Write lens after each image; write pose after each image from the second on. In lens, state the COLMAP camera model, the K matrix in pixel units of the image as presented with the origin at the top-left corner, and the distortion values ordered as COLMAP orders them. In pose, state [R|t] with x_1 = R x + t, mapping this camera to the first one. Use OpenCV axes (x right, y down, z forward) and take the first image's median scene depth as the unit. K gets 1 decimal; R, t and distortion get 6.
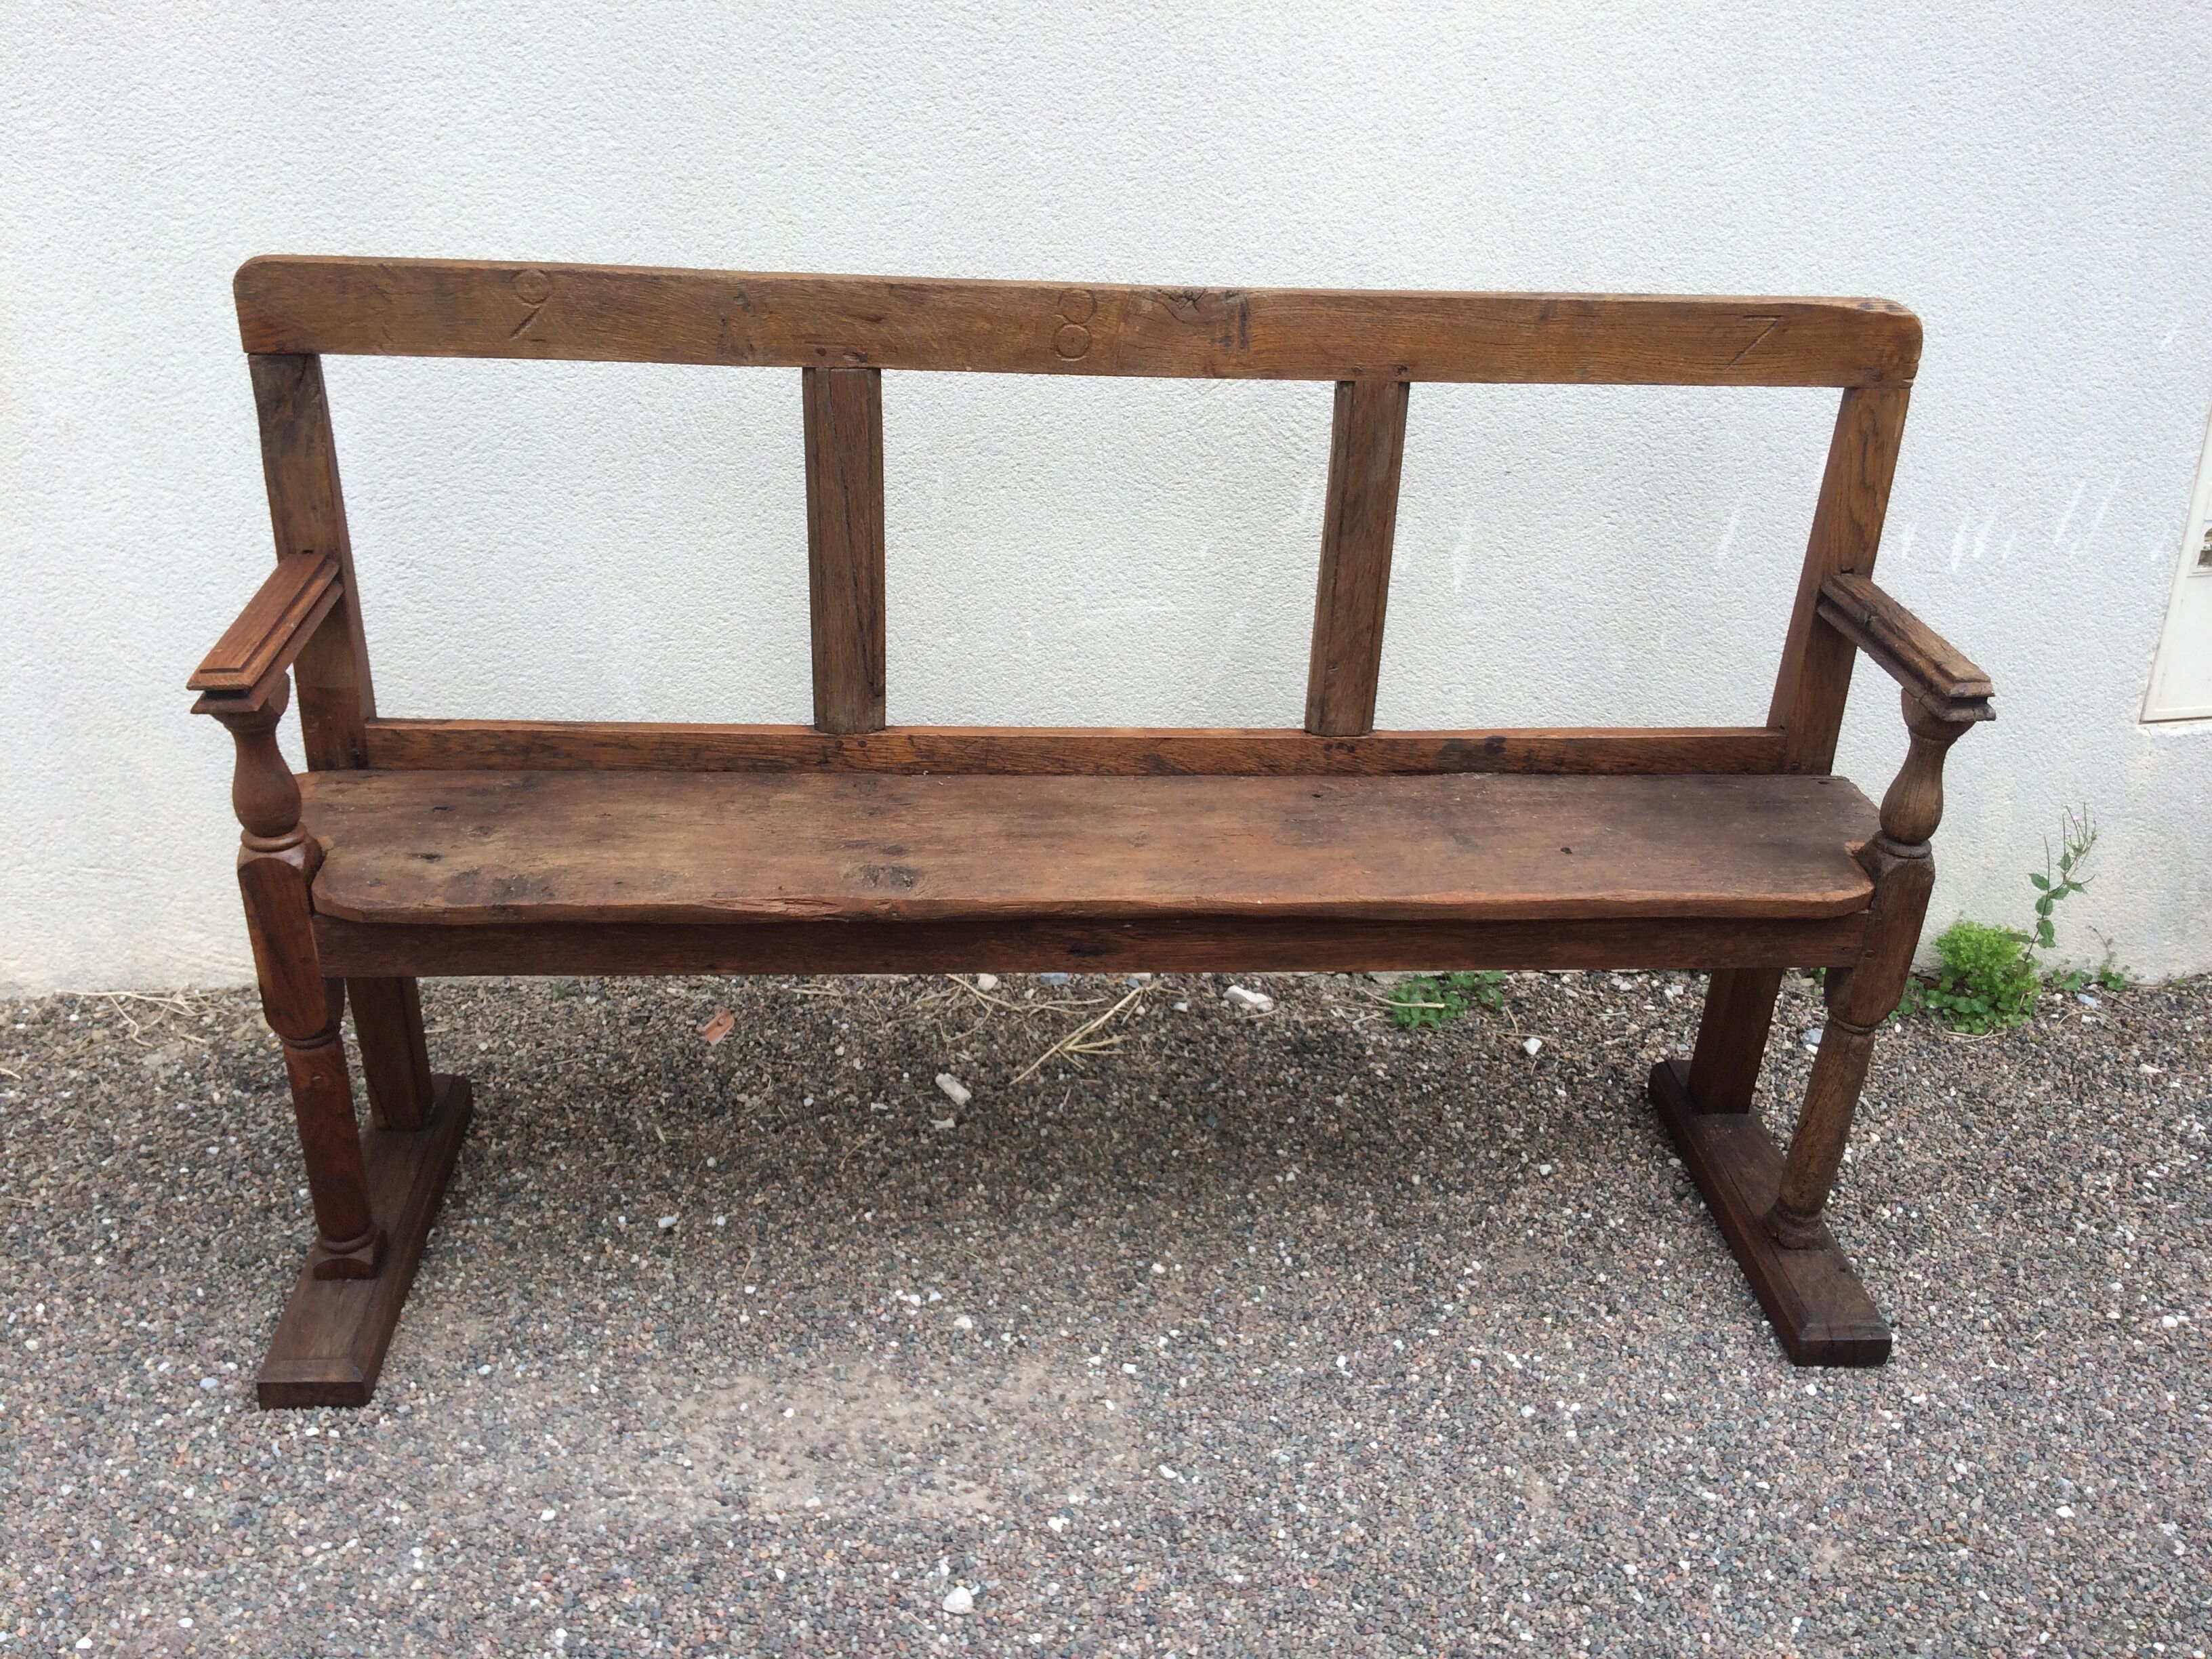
lens RADIAL K [[1875.0, 0, 1104.7], [0, 1875.0, 865.8], [0, 0, 1]] dist [0.141958, -0.204122]
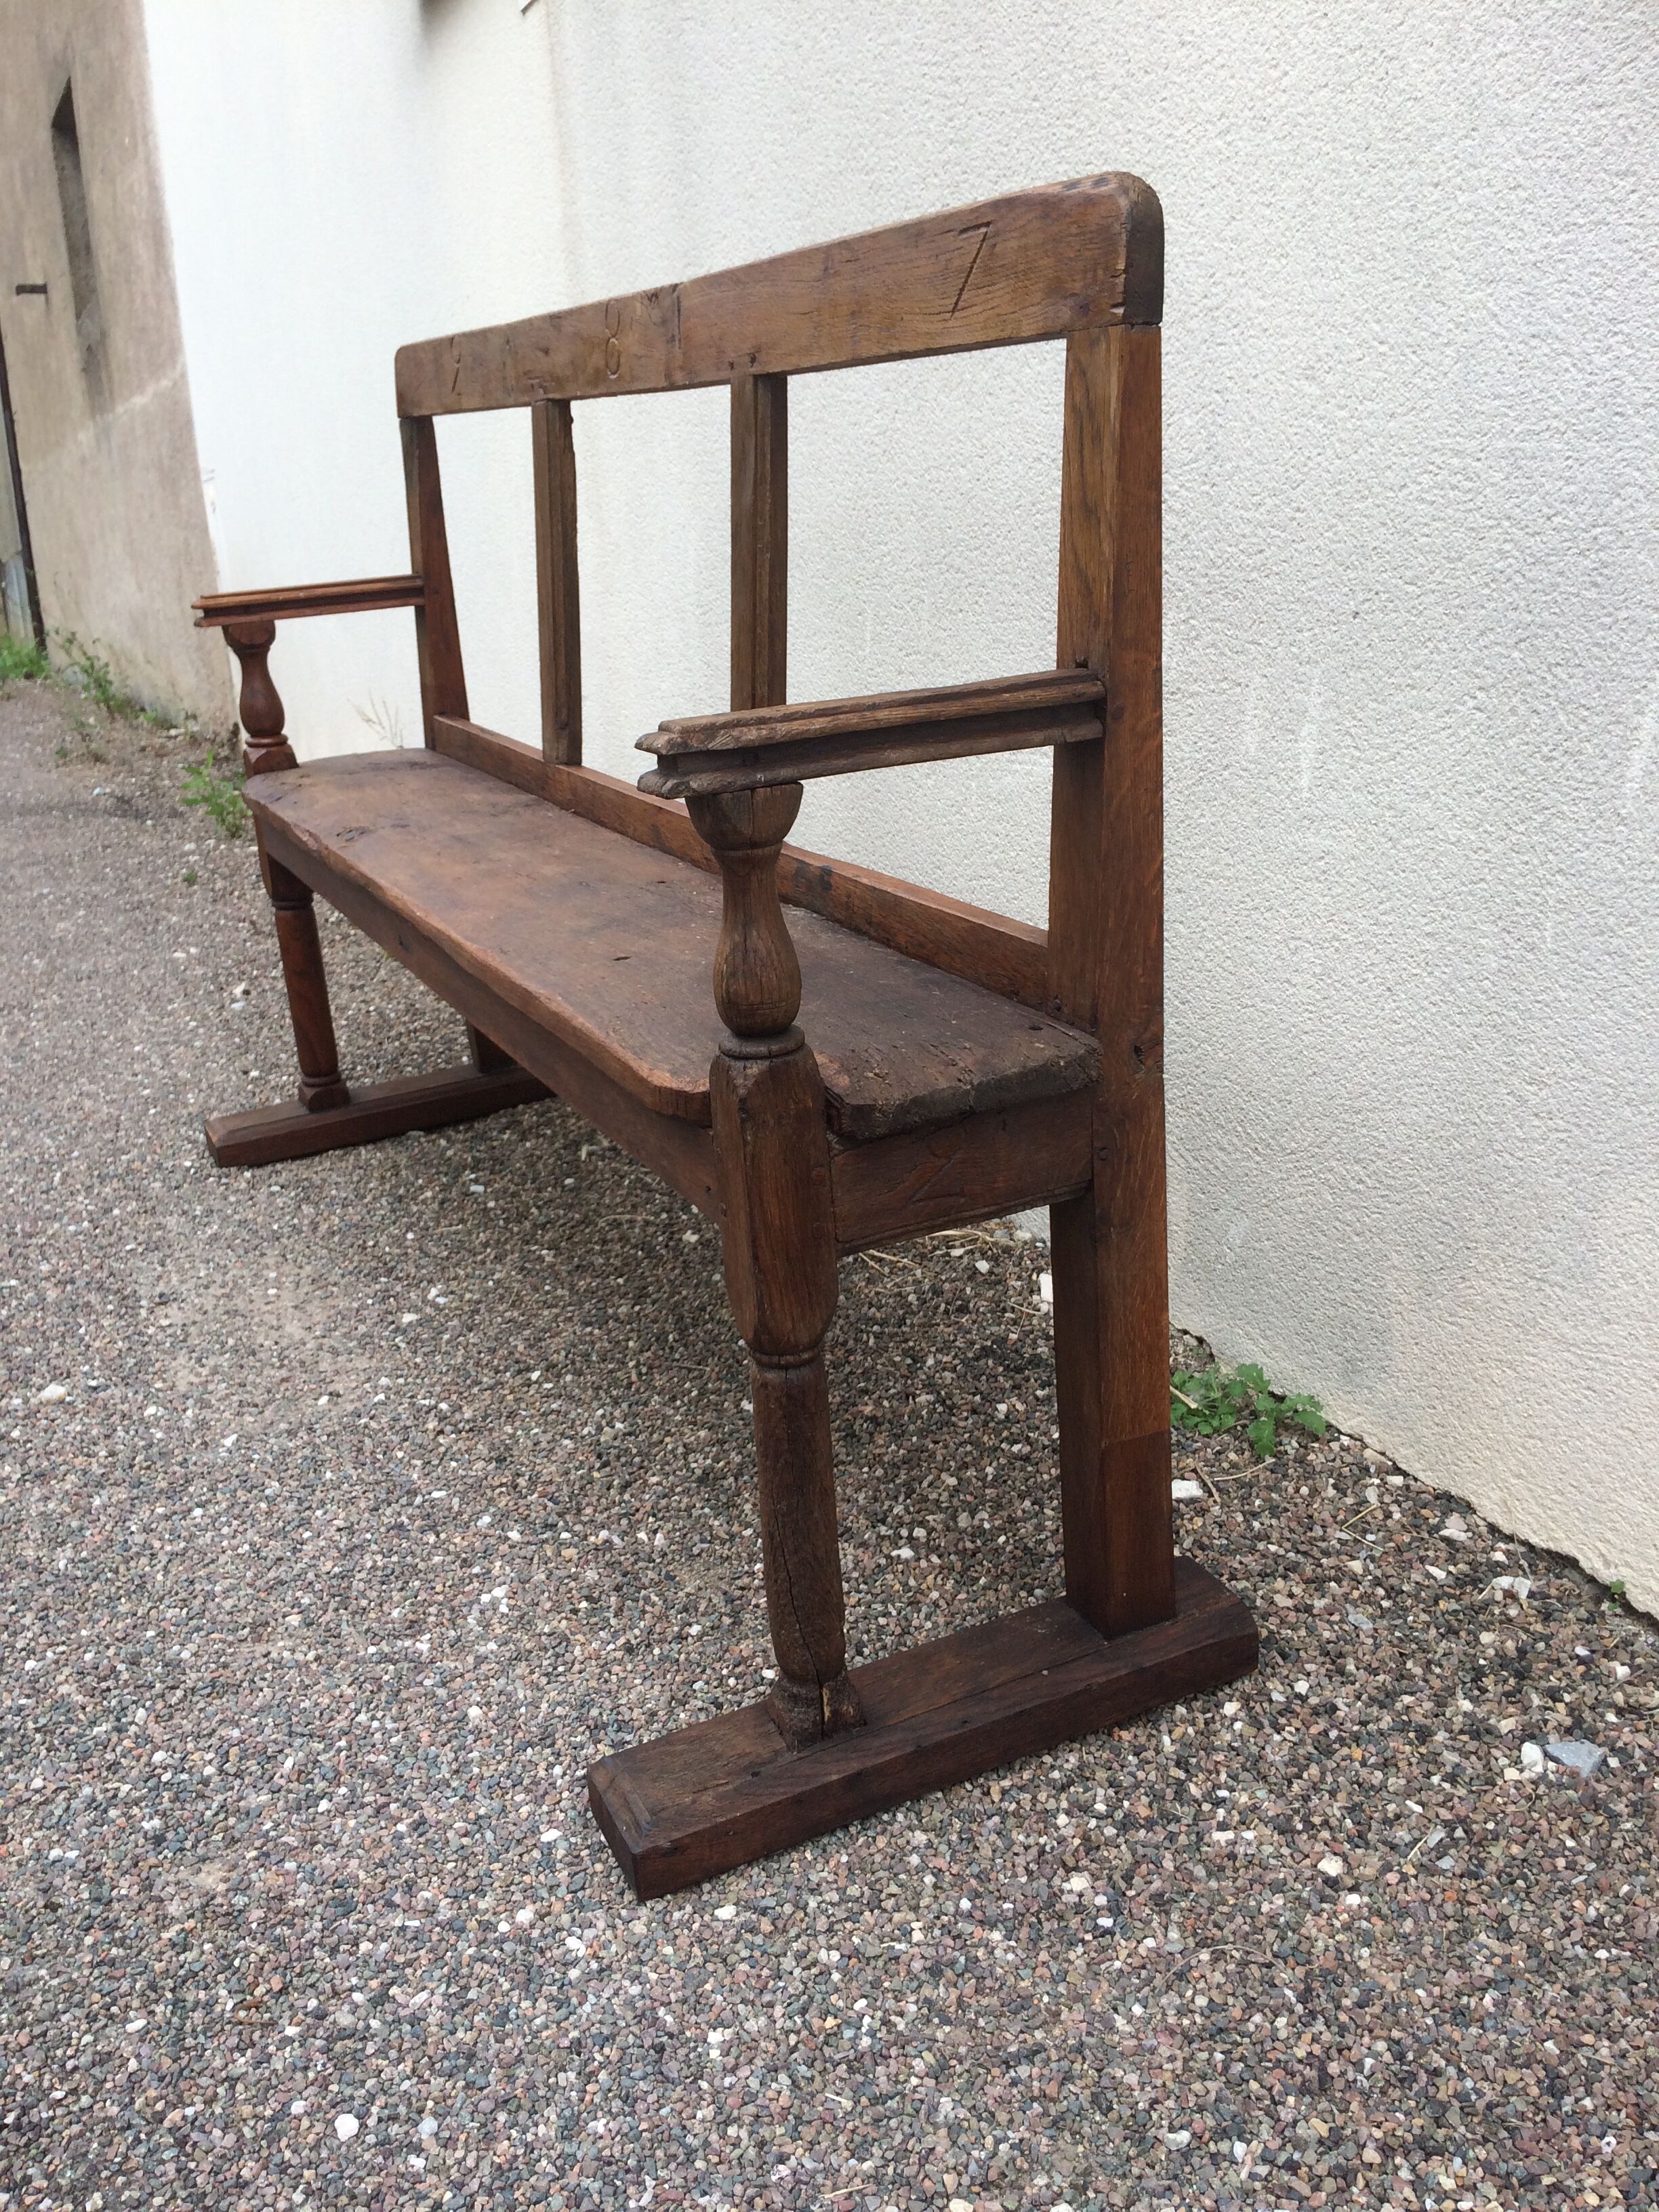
lens RADIAL K [[1875.0, 0, 808.7], [0, 1875.0, 1112.4], [0, 0, 1]] dist [0.141958, -0.204122]
pose [[0.361746, 0.254848, -0.896768, 0.820144], [-0.375157, 0.920384, 0.110226, -0.053655], [0.853462, 0.296555, 0.428553, 0.640917]]
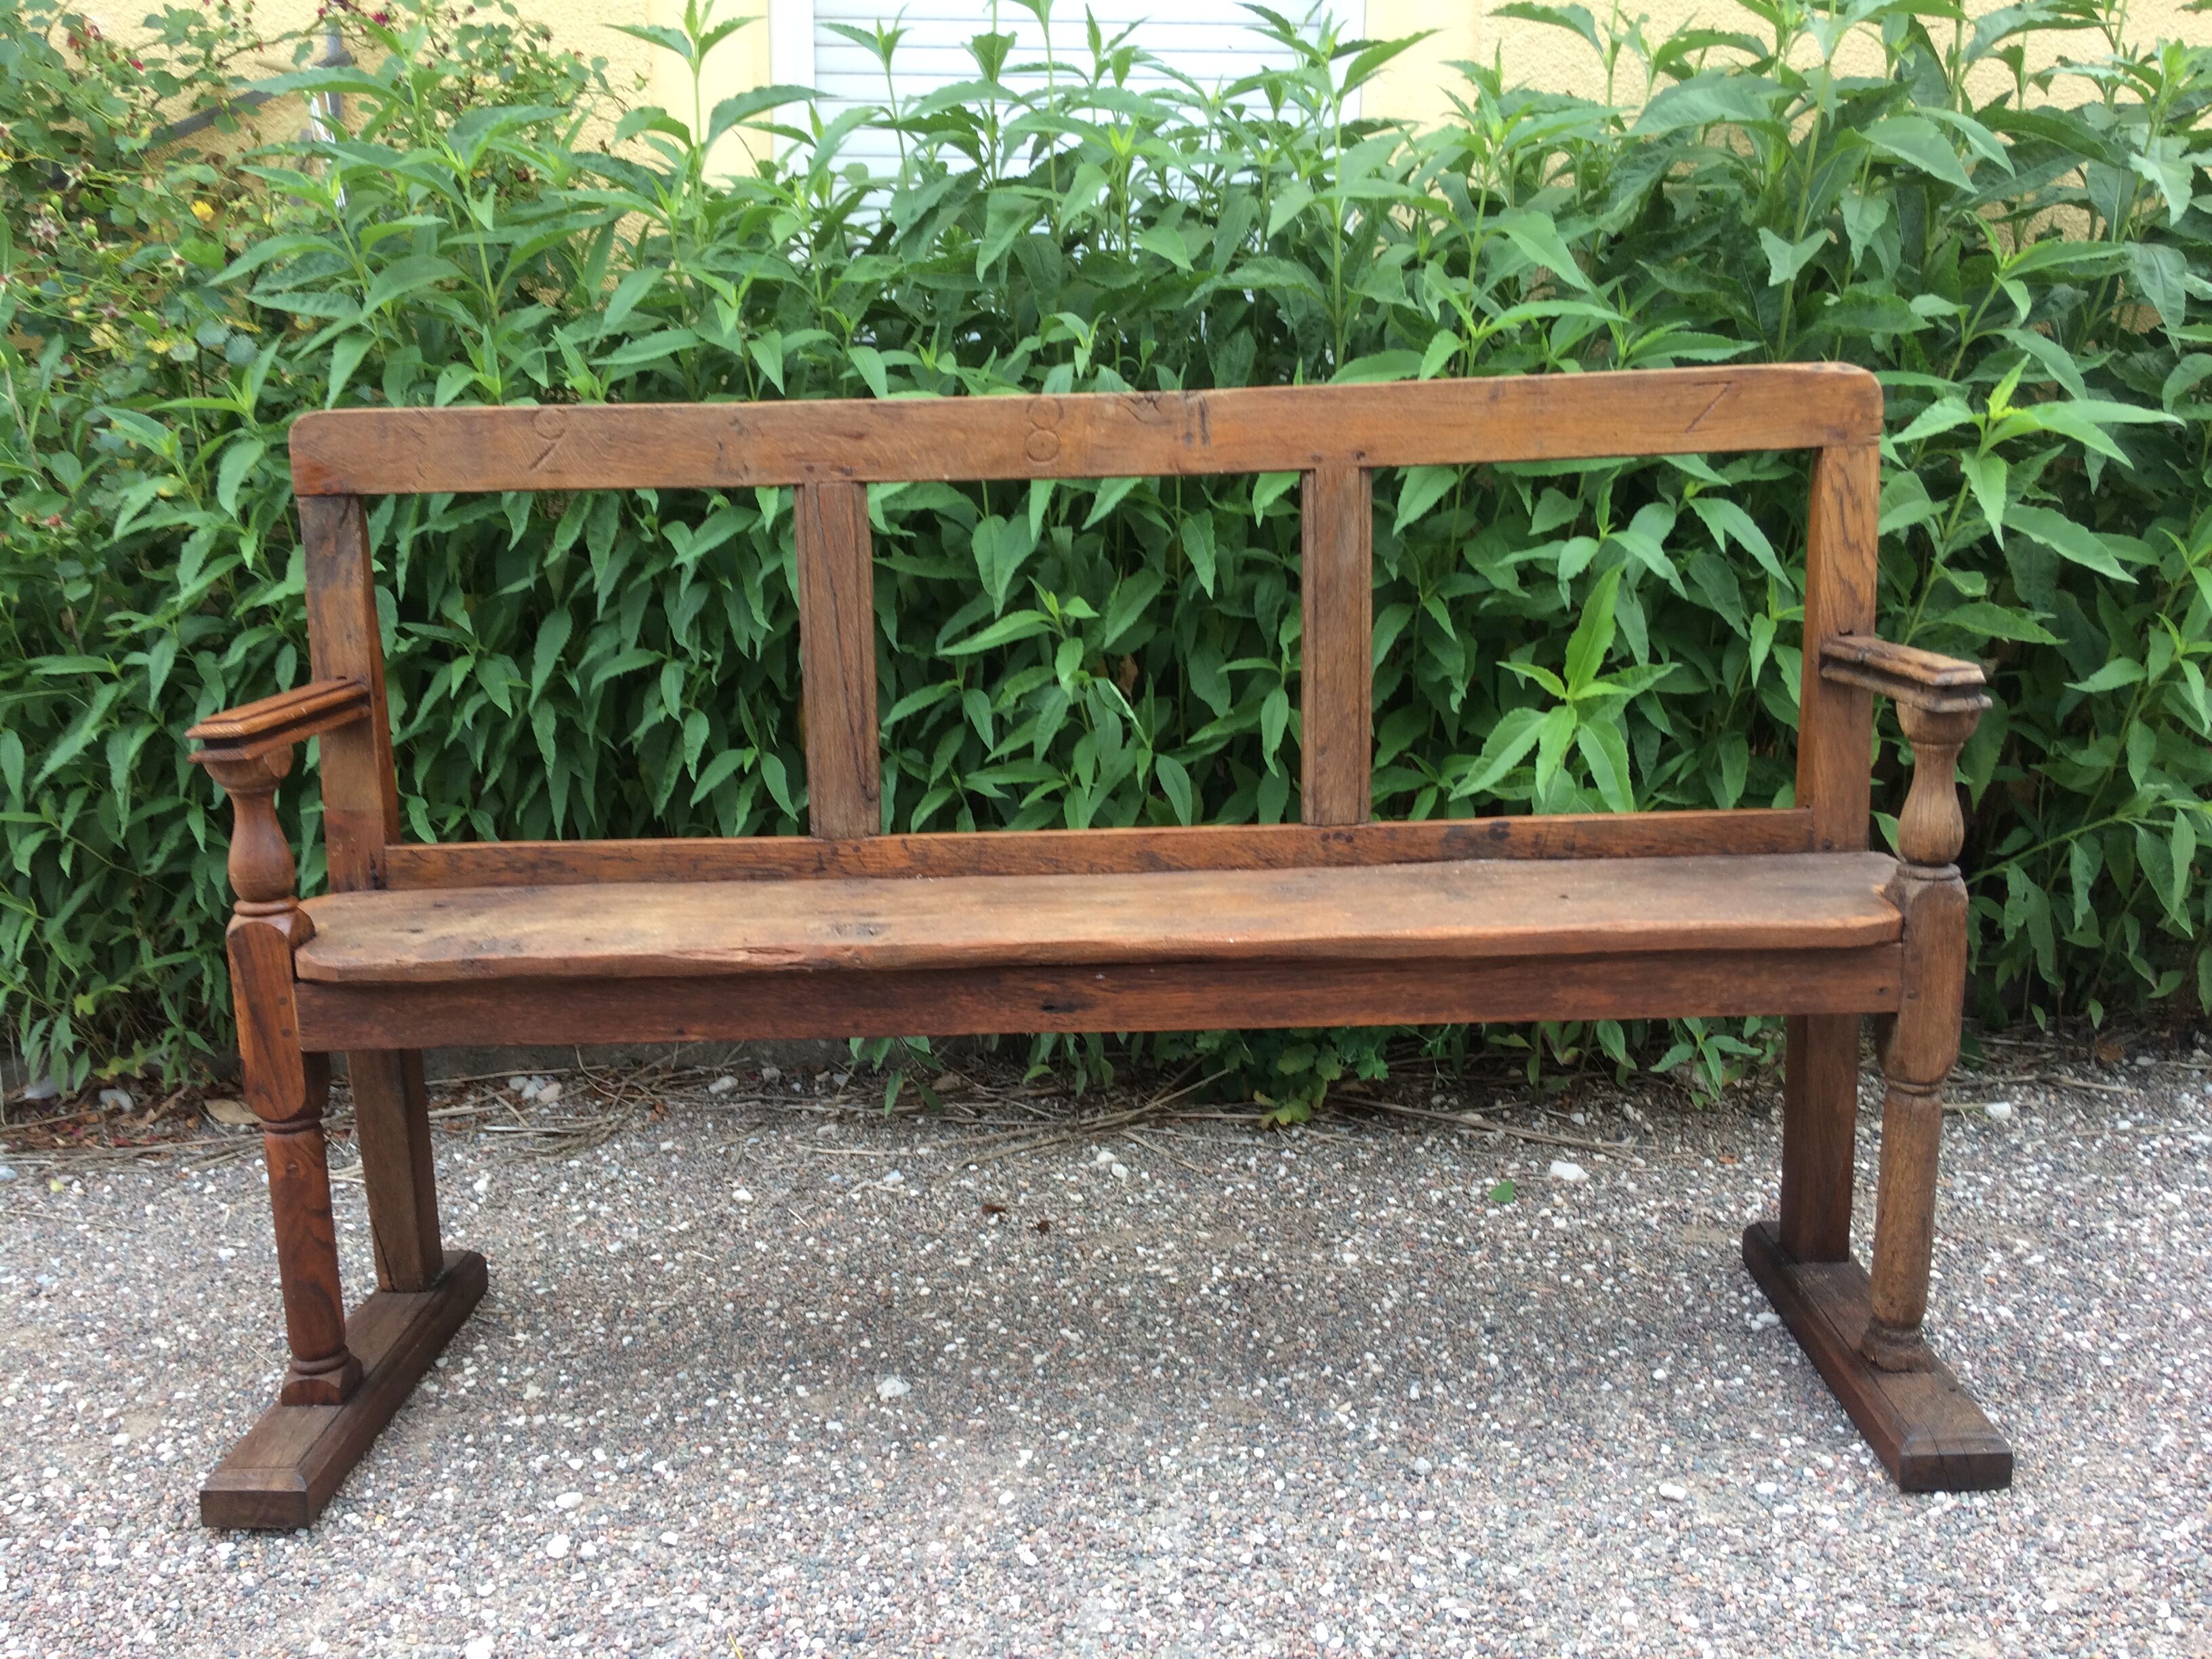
lens RADIAL K [[1875.0, 0, 1104.7], [0, 1875.0, 865.8], [0, 0, 1]] dist [0.141958, -0.204122]
pose [[0.992714, -0.048494, -0.110304, 0.123206], [0.015670, 0.959621, -0.280859, 0.247155], [0.119470, 0.277085, 0.953389, 0.059985]]
